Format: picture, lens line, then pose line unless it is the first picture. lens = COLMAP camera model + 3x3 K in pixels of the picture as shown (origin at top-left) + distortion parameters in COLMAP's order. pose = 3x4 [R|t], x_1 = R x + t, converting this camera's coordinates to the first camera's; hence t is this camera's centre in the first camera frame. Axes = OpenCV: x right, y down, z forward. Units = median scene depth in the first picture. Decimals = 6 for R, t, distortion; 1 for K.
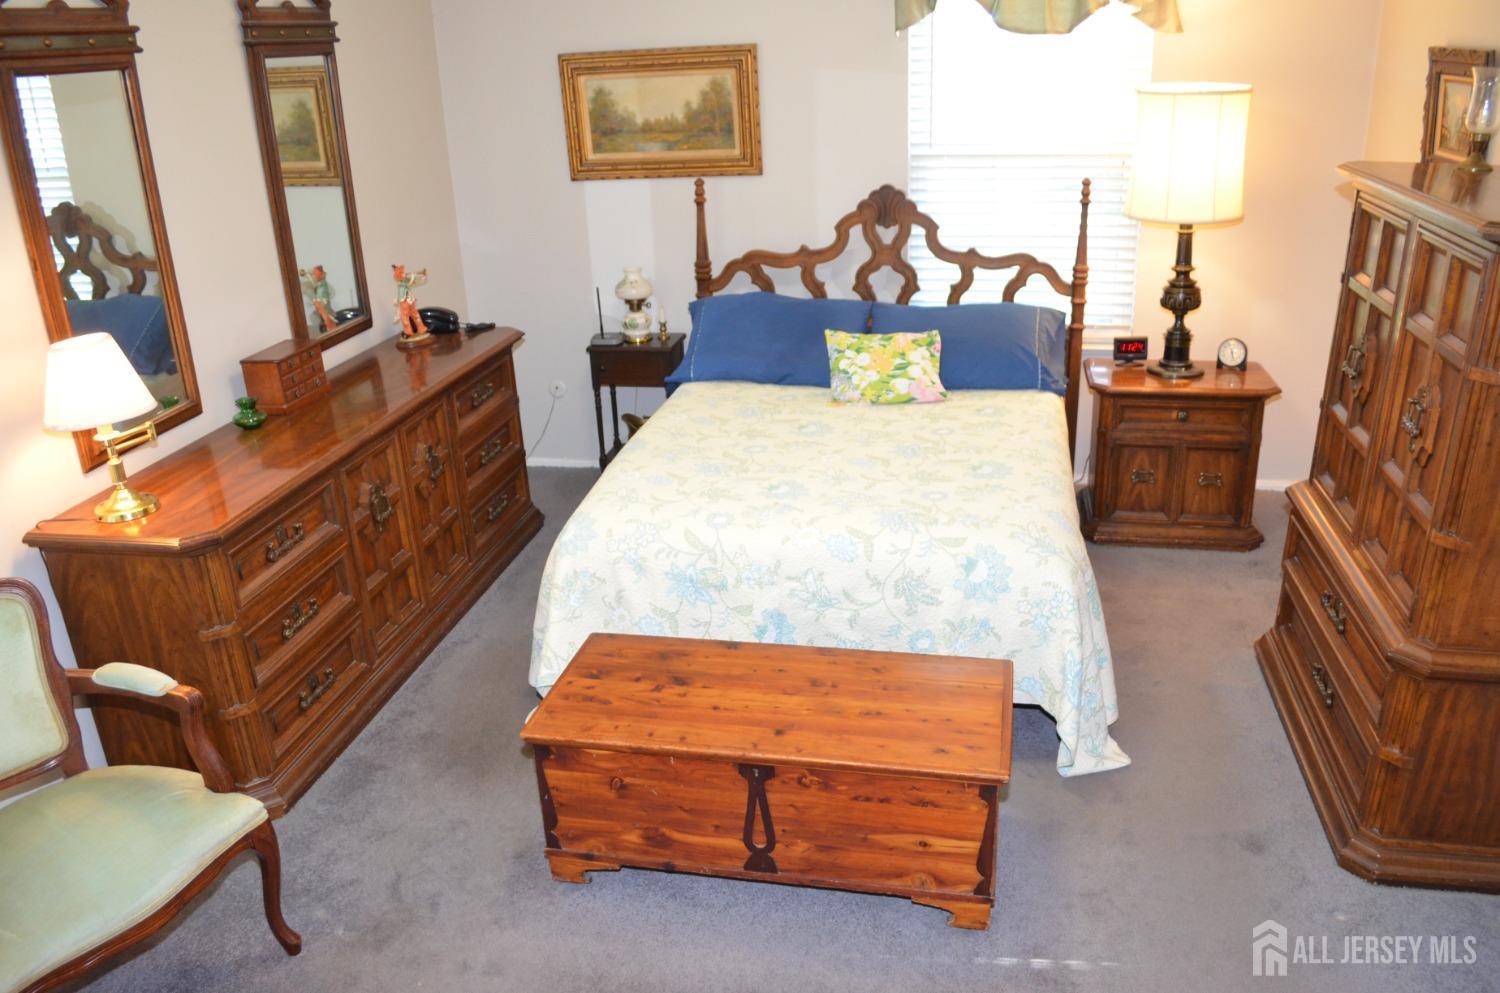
lens RADIAL K [[1160.4, 0, 750.0], [0, 1160.4, 496.5], [0, 0, 1]] dist [-0.083382, 0.012142]
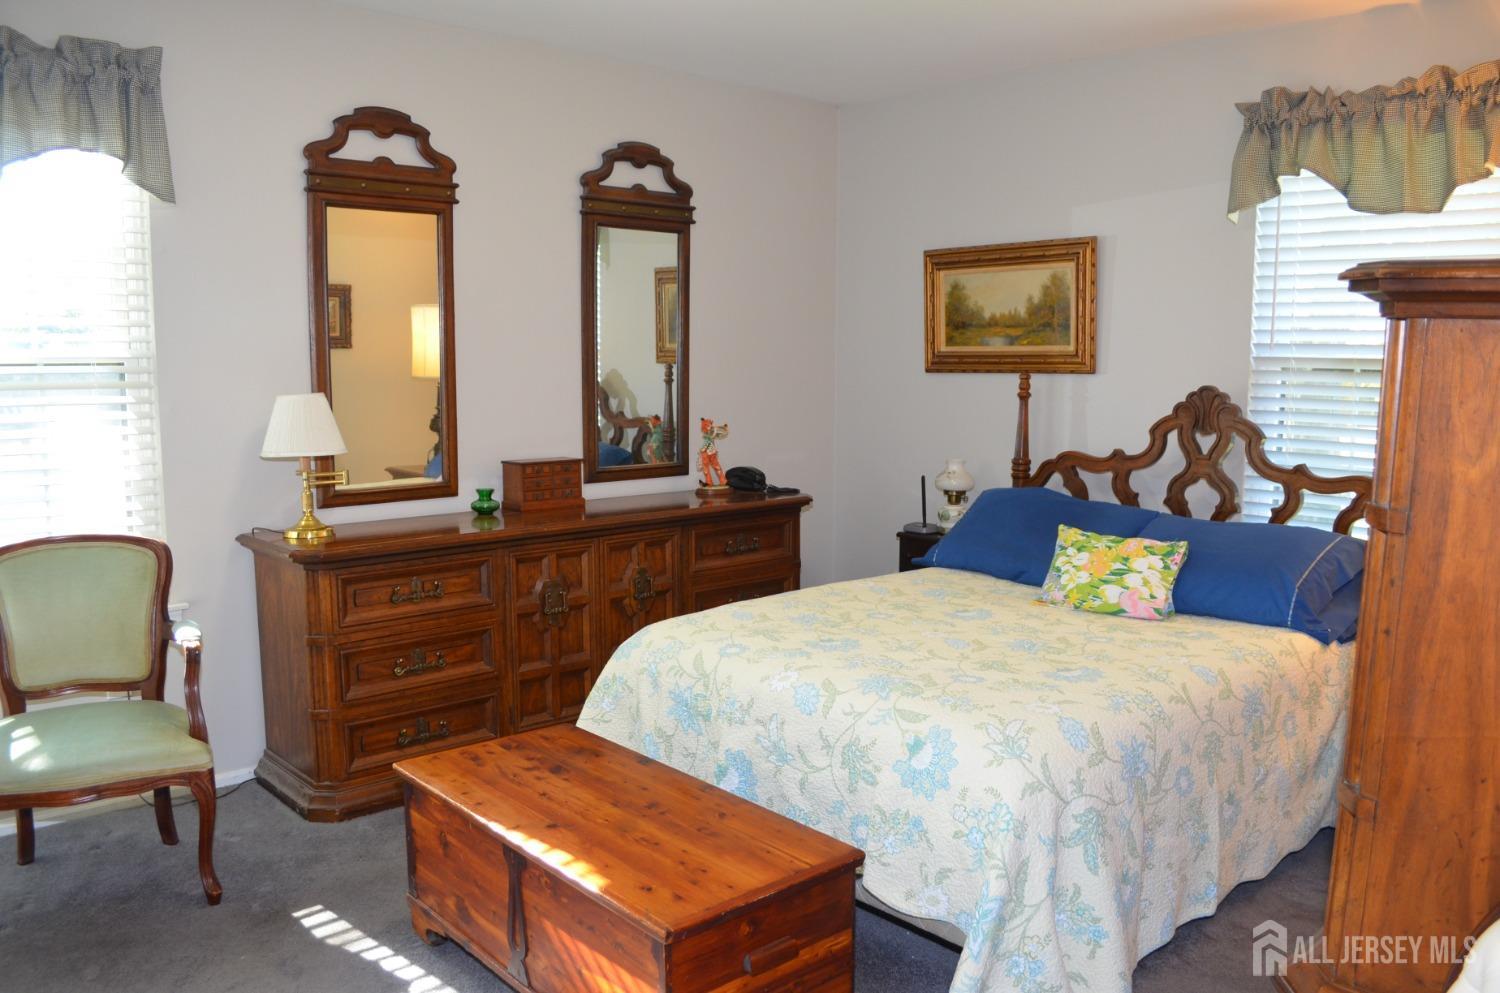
lens RADIAL K [[1160.4, 0, 750.0], [0, 1160.4, 496.5], [0, 0, 1]] dist [-0.083382, 0.012142]
pose [[0.803368, 0.113857, -0.584497, 0.372667], [-0.250829, 0.954927, -0.158741, 0.033380], [0.540078, 0.274136, 0.795717, 0.159989]]
